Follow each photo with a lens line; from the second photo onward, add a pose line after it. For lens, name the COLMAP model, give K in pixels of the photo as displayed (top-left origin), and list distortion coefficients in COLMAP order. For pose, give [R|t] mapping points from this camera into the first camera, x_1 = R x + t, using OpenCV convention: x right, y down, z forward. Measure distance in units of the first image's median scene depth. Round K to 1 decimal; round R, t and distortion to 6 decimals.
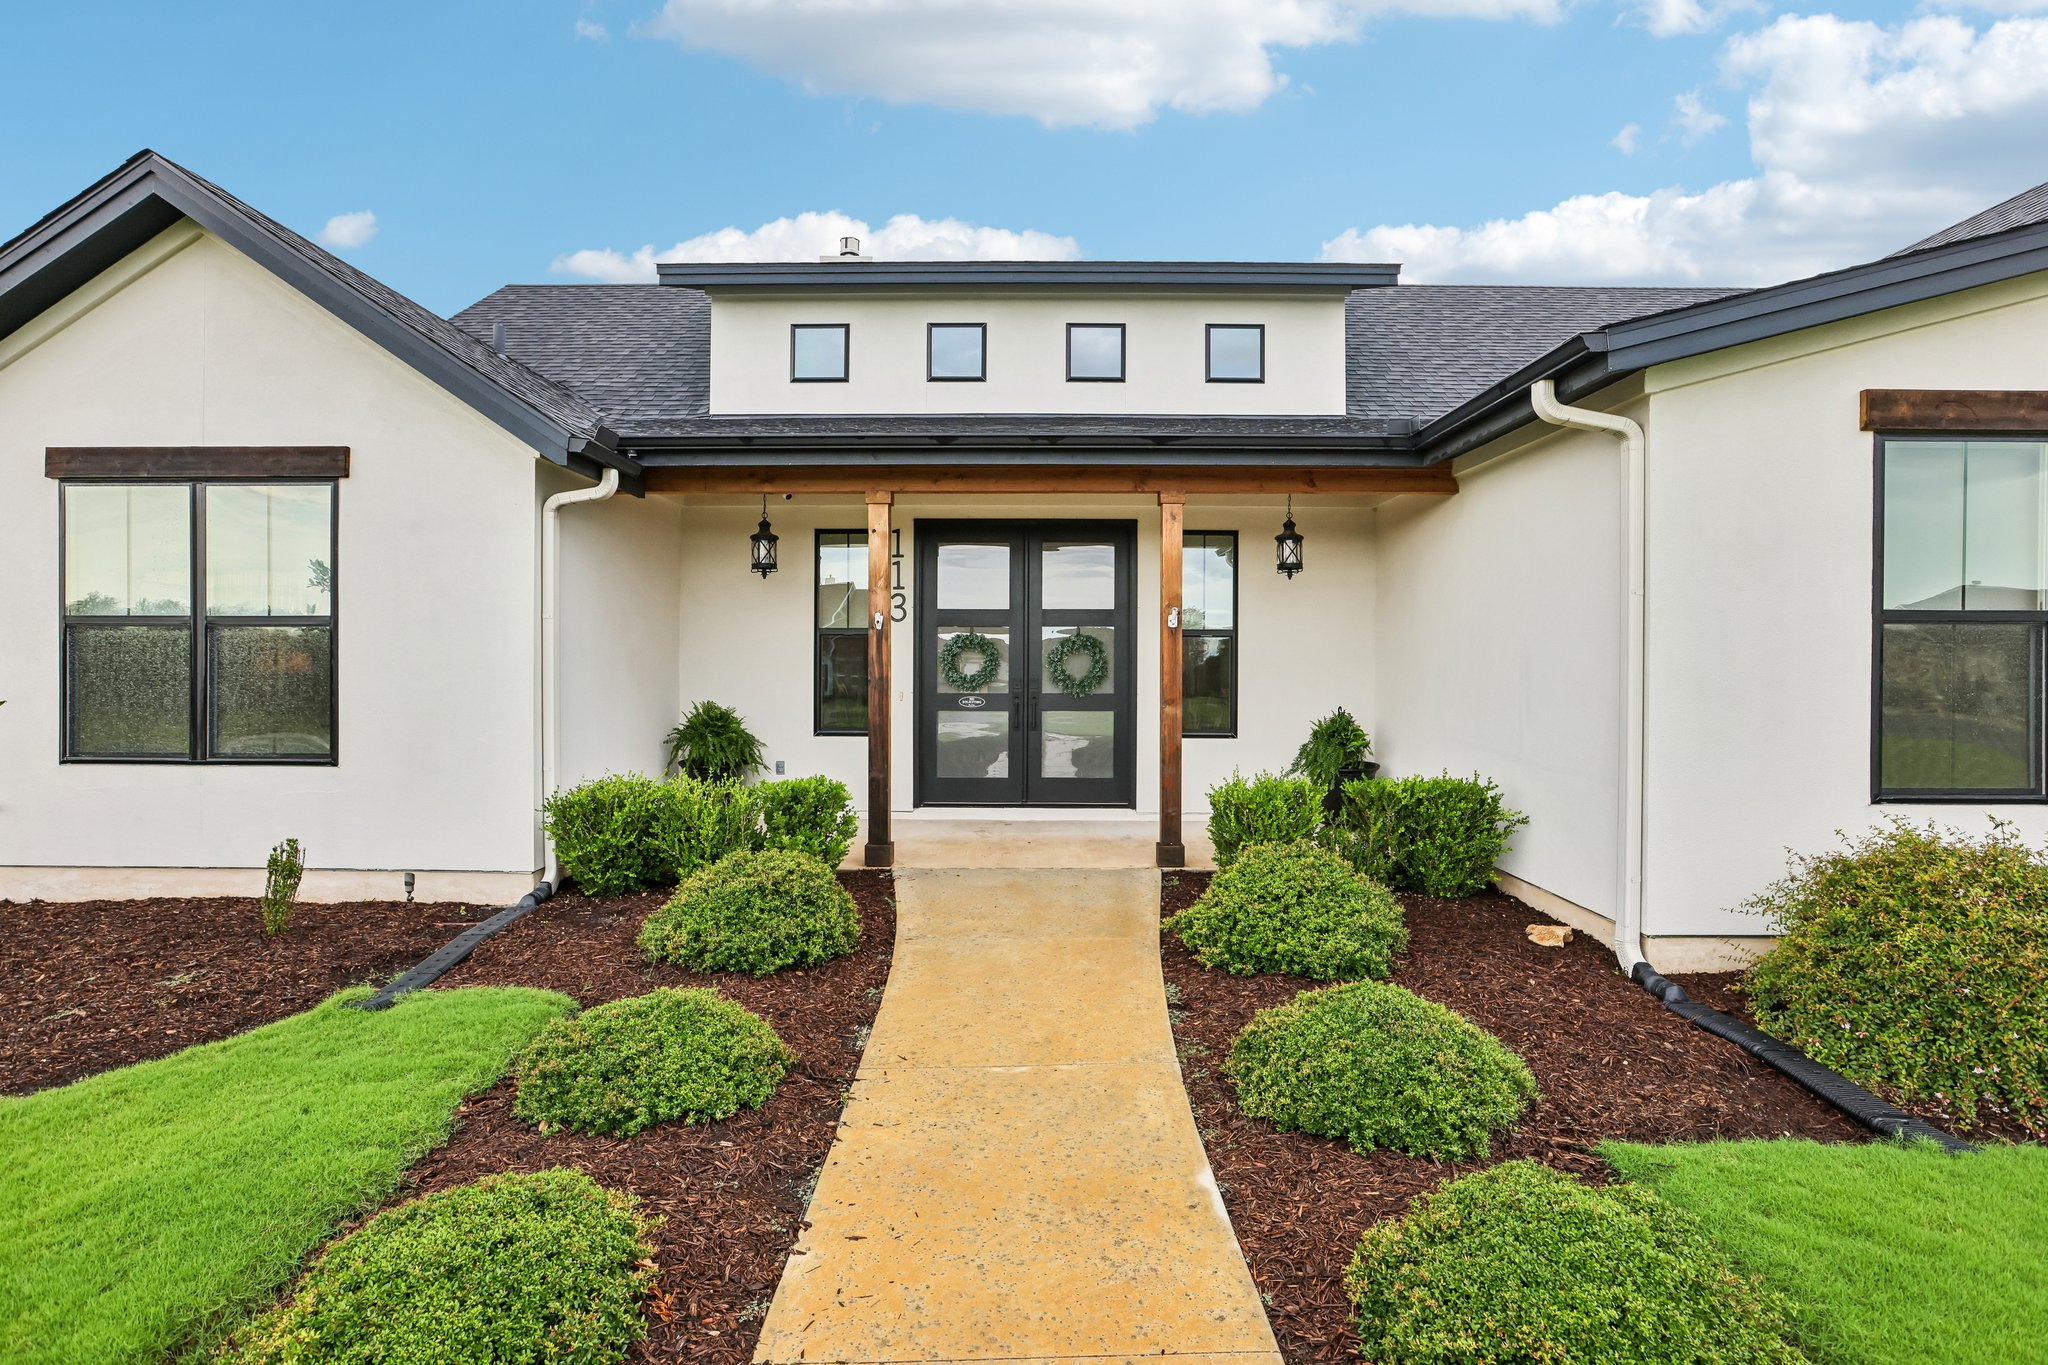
lens RADIAL K [[1015.4, 0, 1024.0], [0, 1015.4, 682.5], [0, 0, 1]] dist [-0.000377, 0.000143]
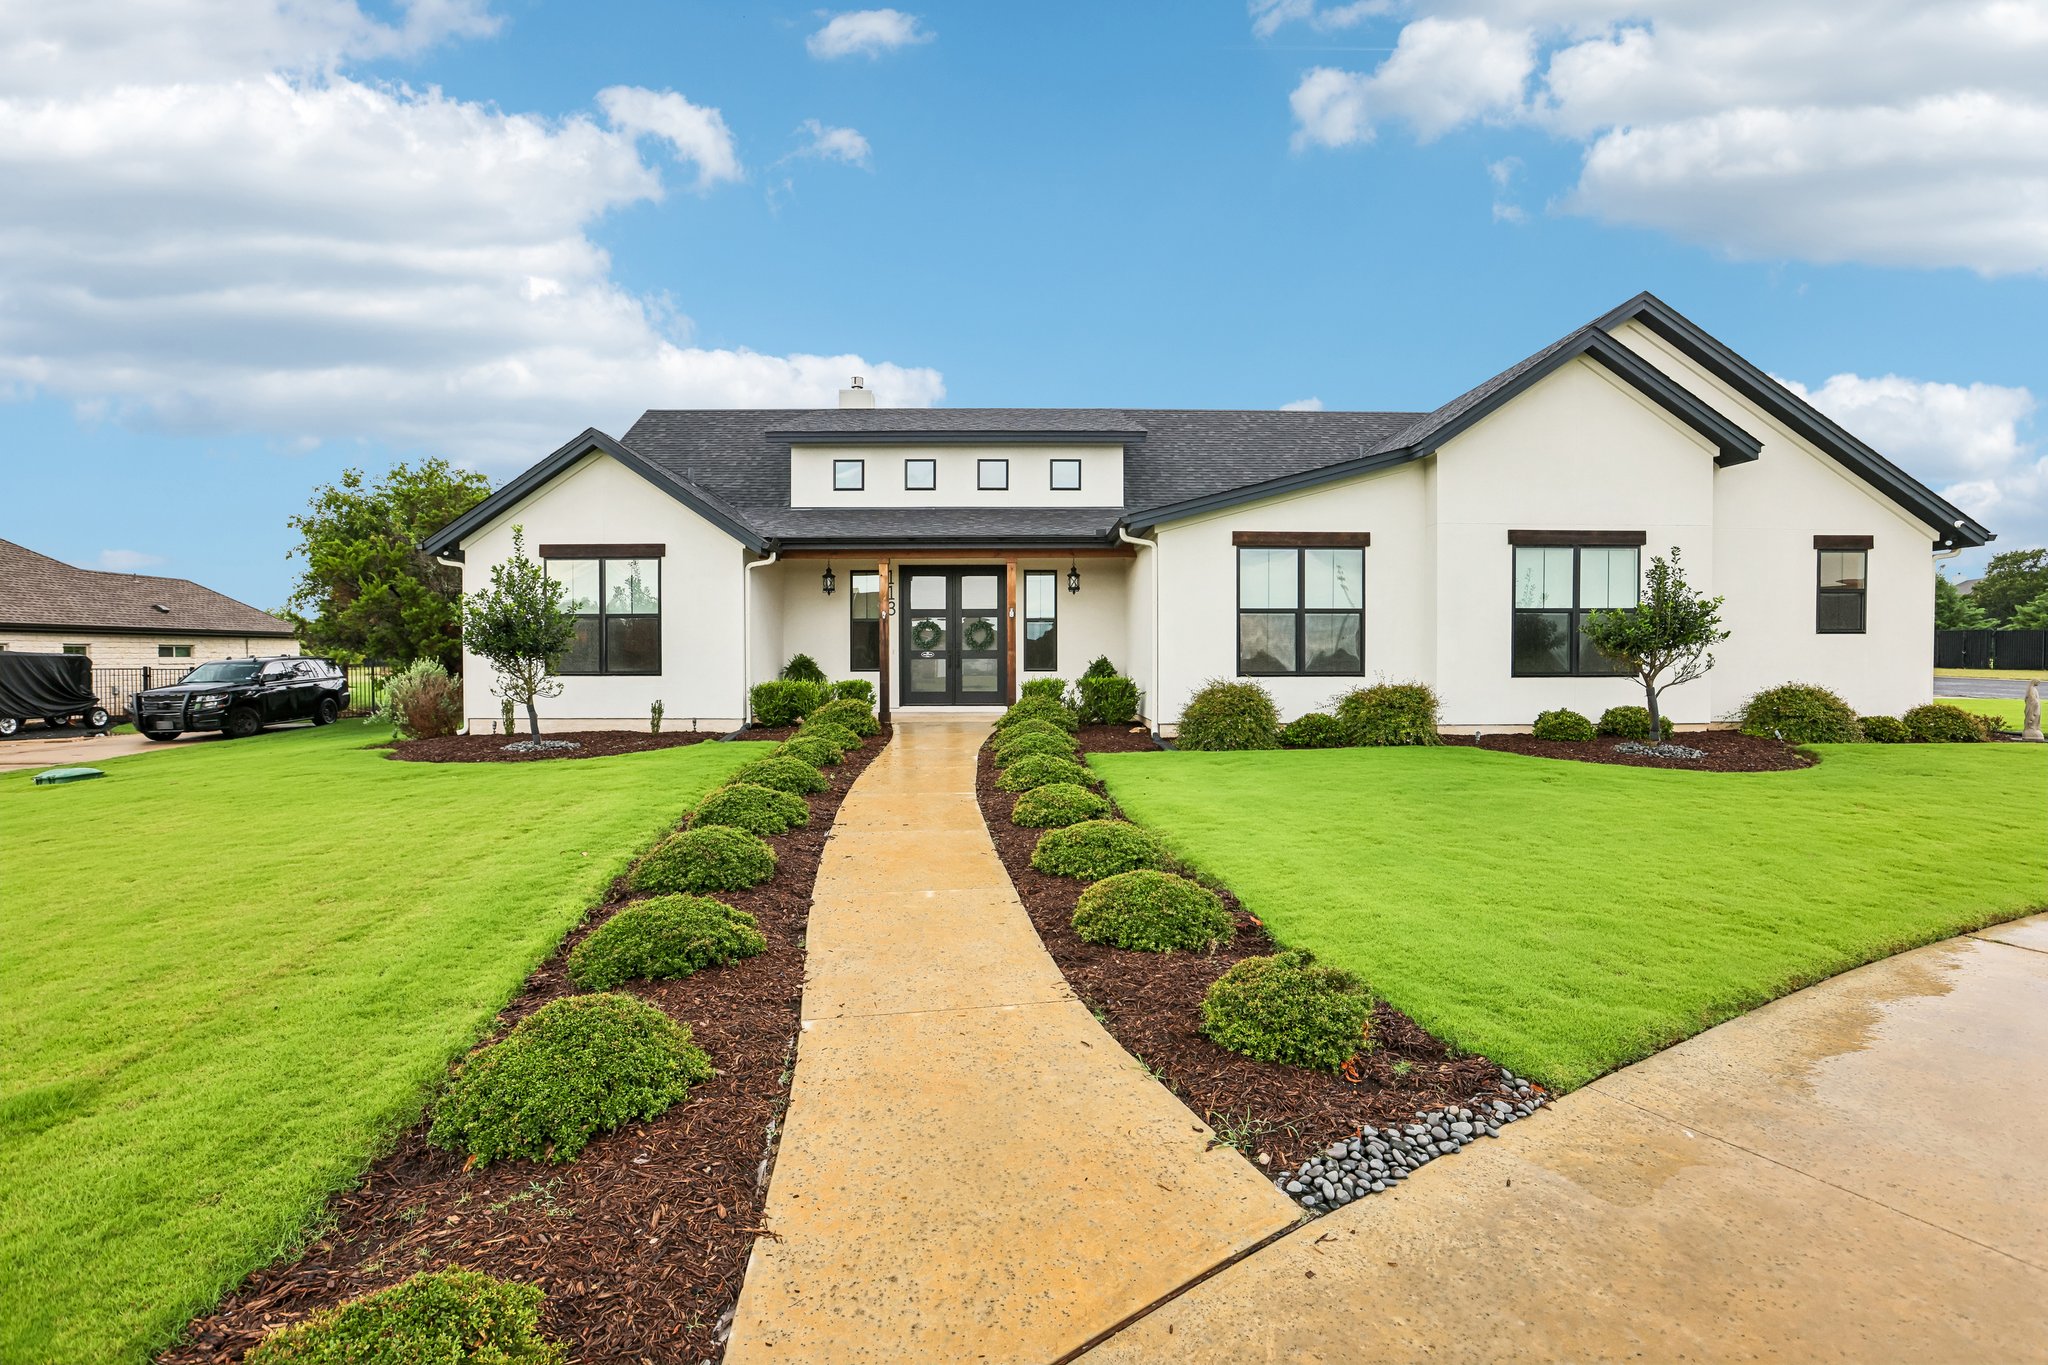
lens RADIAL K [[994.9, 0, 1024.0], [0, 994.9, 682.5], [0, 0, 1]] dist [-0.000686, -0.000008]
pose [[0.999846, -0.006350, 0.016363, 0.111887], [0.006276, 0.999970, 0.004551, 0.069286], [-0.016391, -0.004448, 0.999856, -1.030063]]
